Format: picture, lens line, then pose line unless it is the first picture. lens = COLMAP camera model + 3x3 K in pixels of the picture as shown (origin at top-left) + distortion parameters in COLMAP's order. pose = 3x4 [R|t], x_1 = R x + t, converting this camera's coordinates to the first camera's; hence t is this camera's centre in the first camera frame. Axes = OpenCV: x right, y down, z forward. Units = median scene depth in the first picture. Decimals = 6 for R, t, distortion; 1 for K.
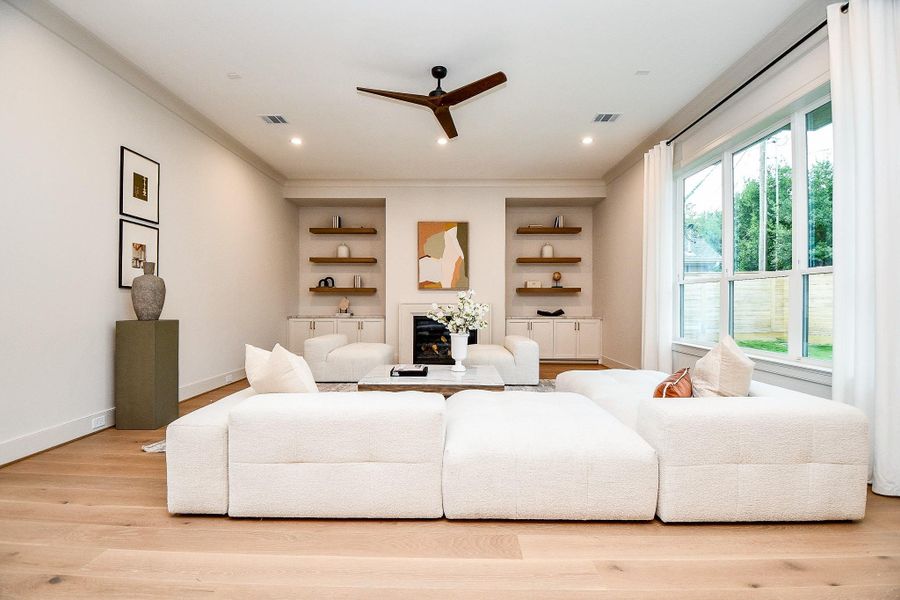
lens RADIAL K [[404.5, 0, 451.6], [0, 404.5, 305.7], [0, 0, 1]] dist [0.002283, -0.015079]
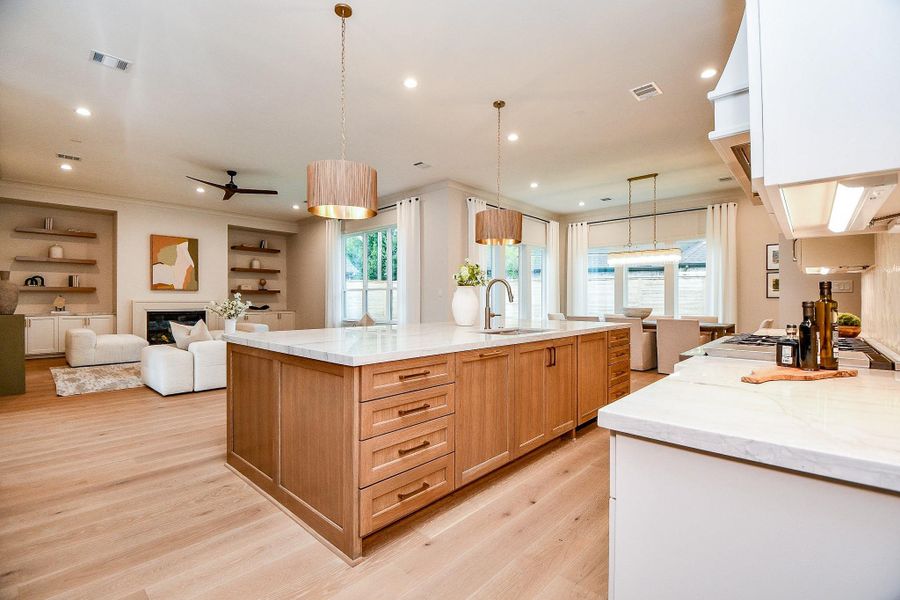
lens RADIAL K [[404.5, 0, 458.0], [0, 404.5, 304.4], [0, 0, 1]] dist [0.002283, -0.015079]
pose [[0.663585, -0.010475, 0.748028, -0.380444], [0.006678, 0.999945, 0.008078, -0.000082], [-0.748071, -0.000365, 0.663618, -0.506600]]
